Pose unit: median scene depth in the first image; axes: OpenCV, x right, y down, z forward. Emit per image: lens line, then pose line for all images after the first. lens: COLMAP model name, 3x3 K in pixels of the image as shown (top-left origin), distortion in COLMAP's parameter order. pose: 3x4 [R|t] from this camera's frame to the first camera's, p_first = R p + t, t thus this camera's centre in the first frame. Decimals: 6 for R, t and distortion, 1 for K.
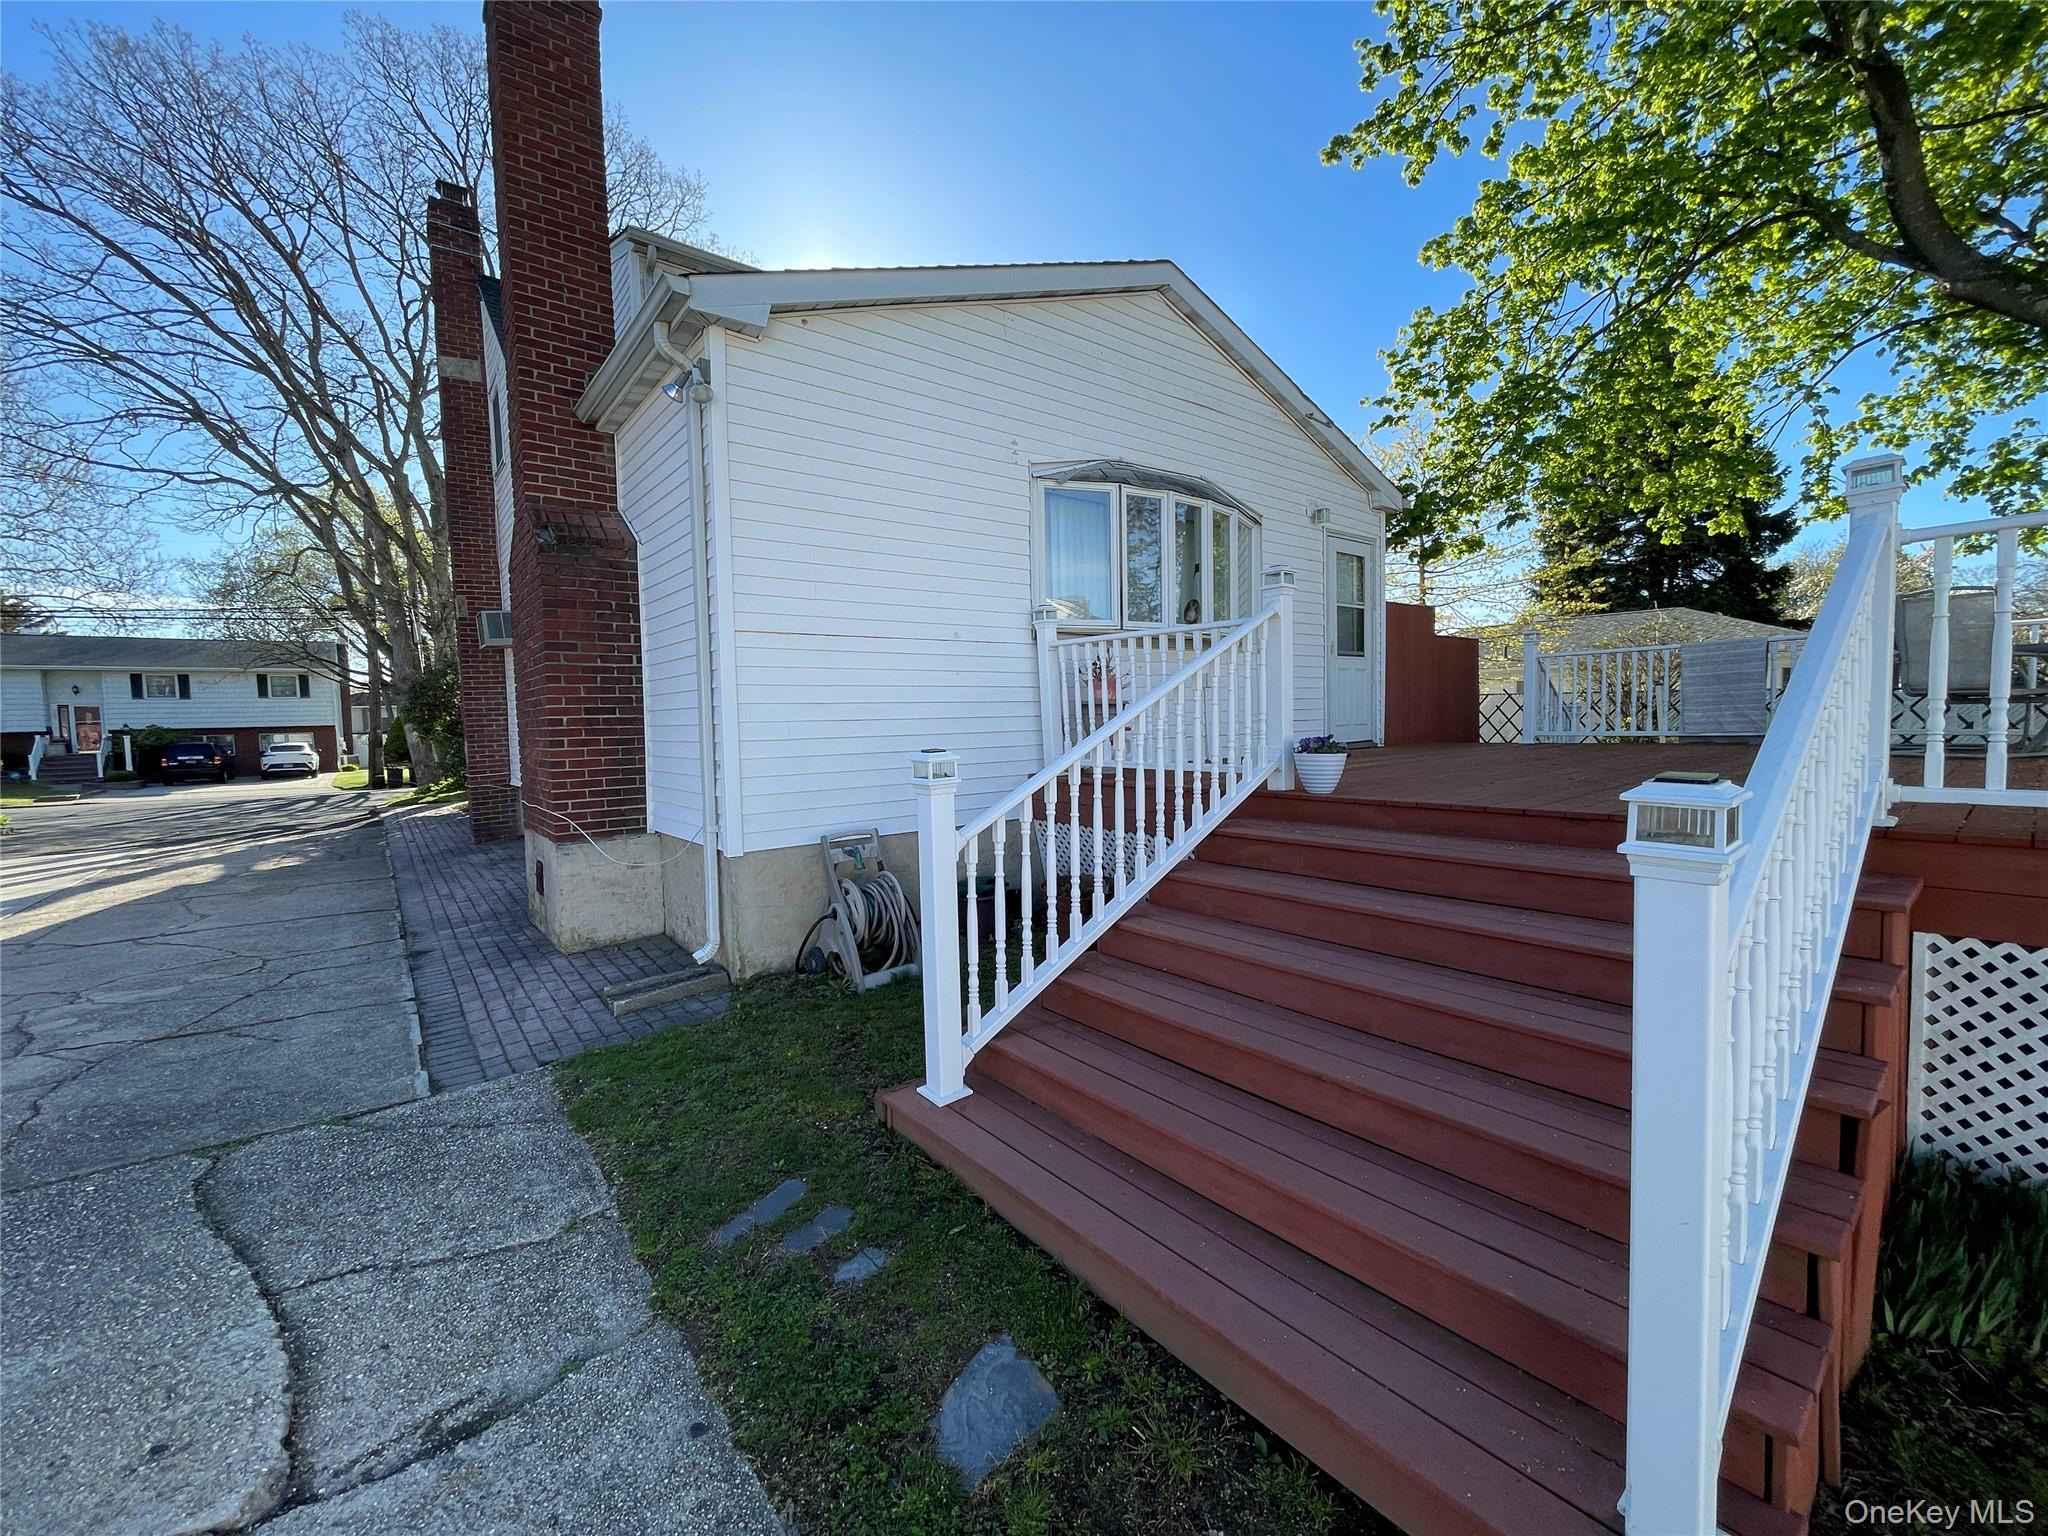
lens RADIAL K [[830.8, 0, 1024.0], [0, 830.8, 768.0], [0, 0, 1]] dist [-0.000317, -0.000063]
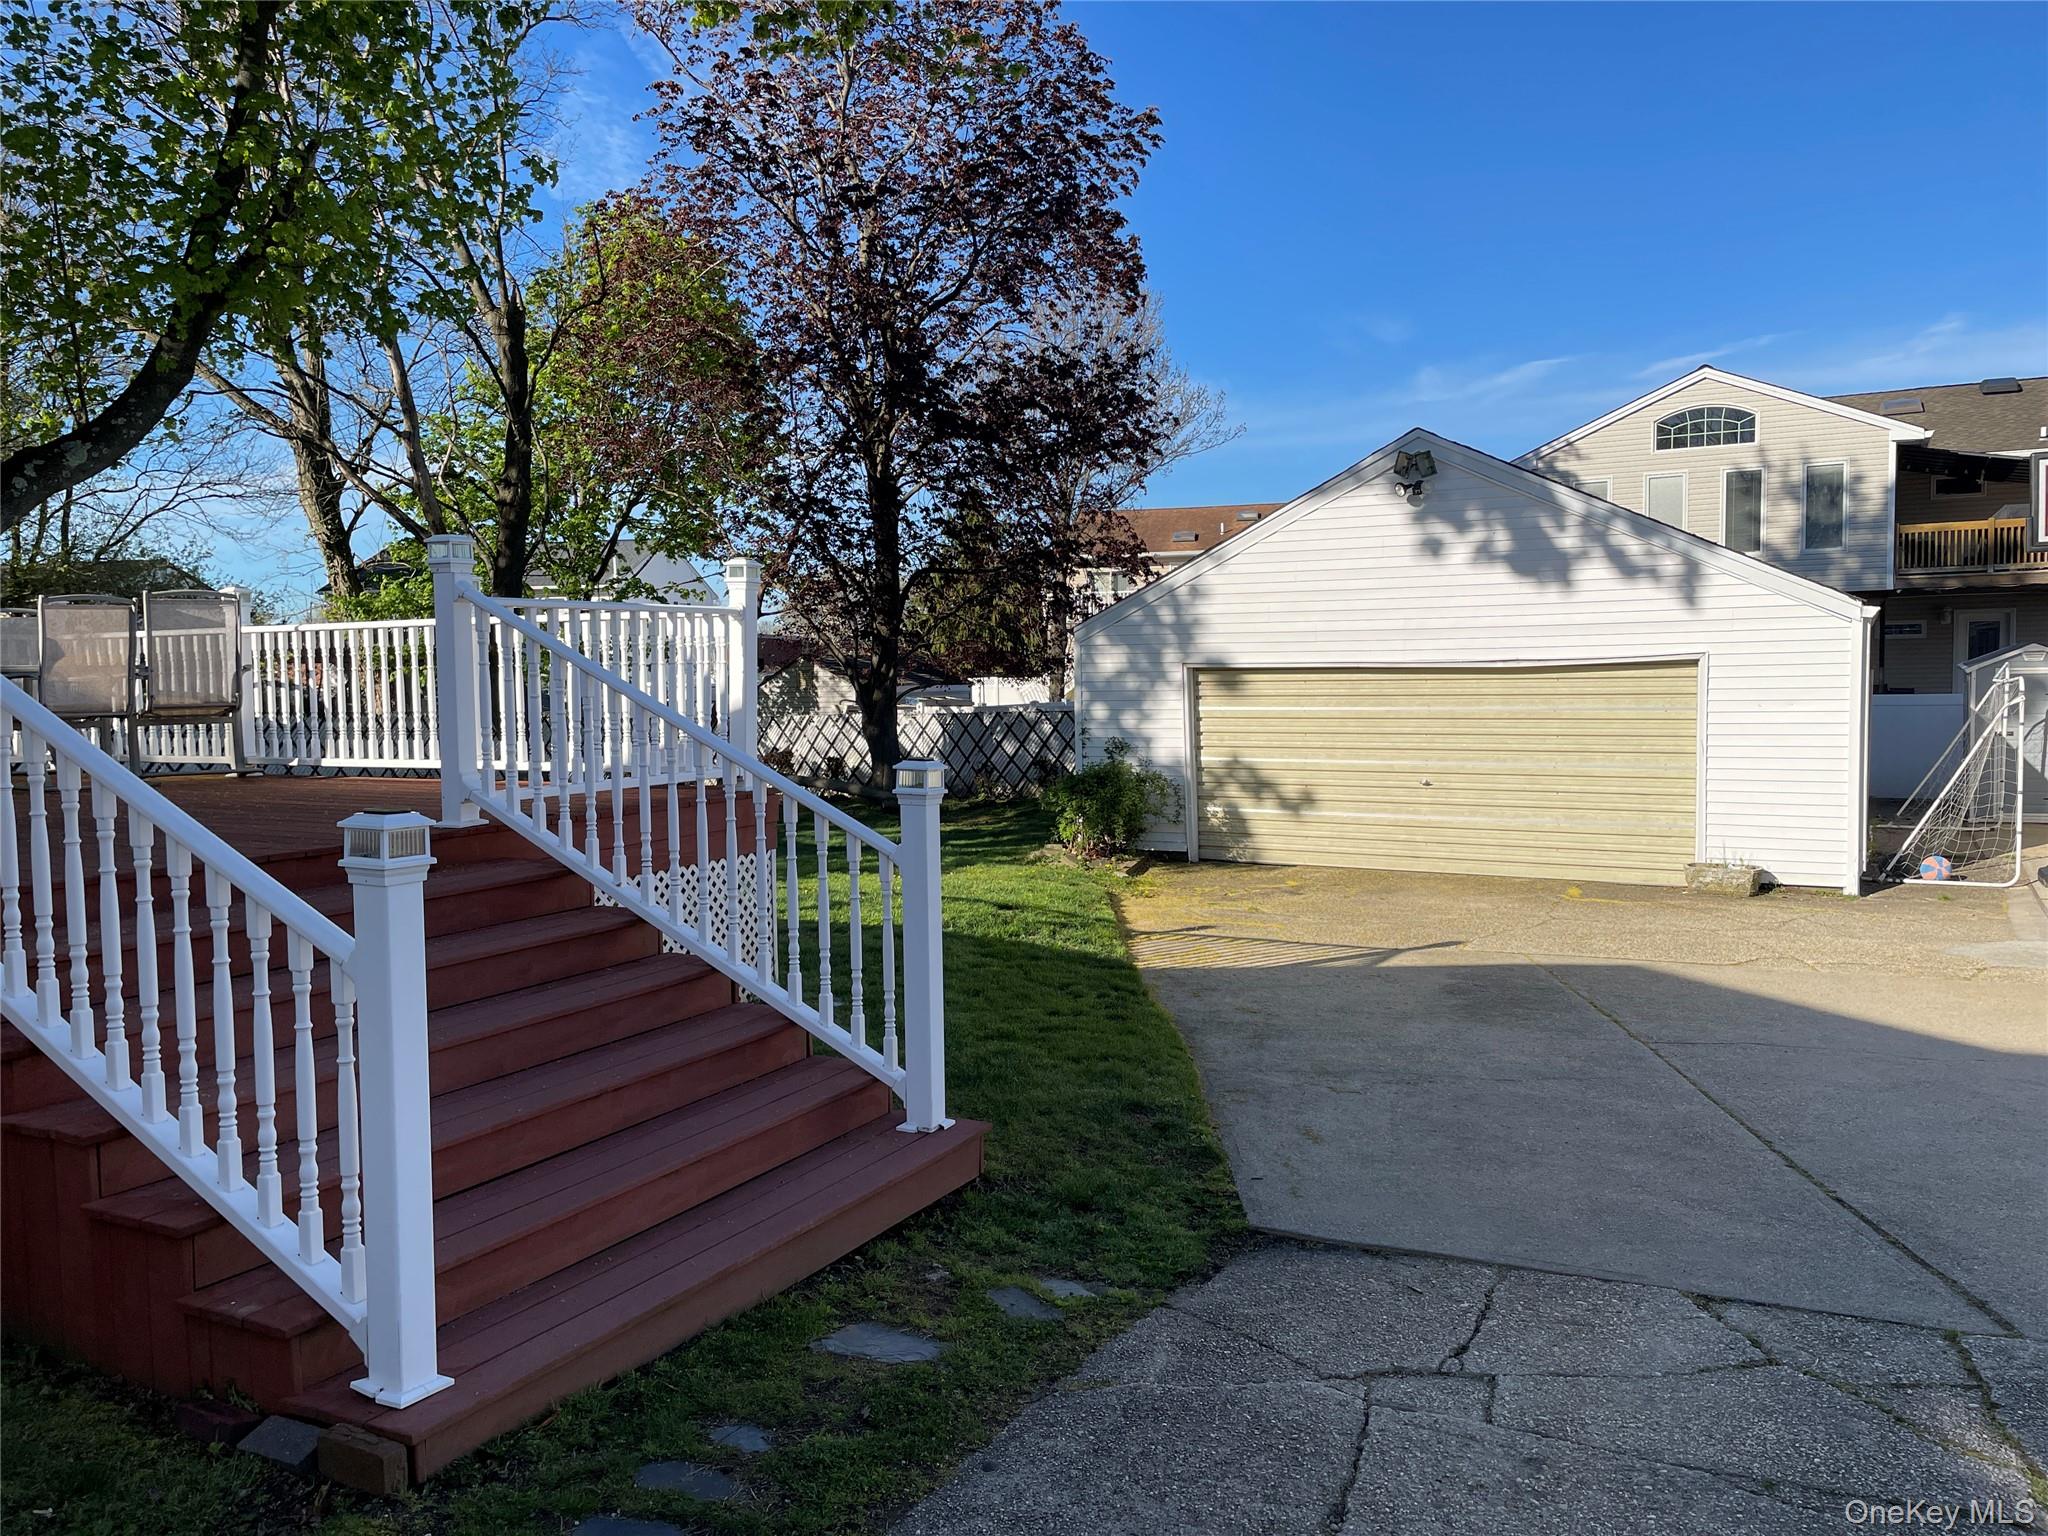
lens RADIAL K [[1491.8, 0, 1024.0], [0, 1491.8, 768.0], [0, 0, 1]] dist [0.091931, -0.108434]
pose [[-0.387939, -0.032207, 0.921122, -1.605544], [0.076122, 0.994855, 0.066844, -0.116574], [-0.918536, 0.096049, -0.383491, 1.236509]]
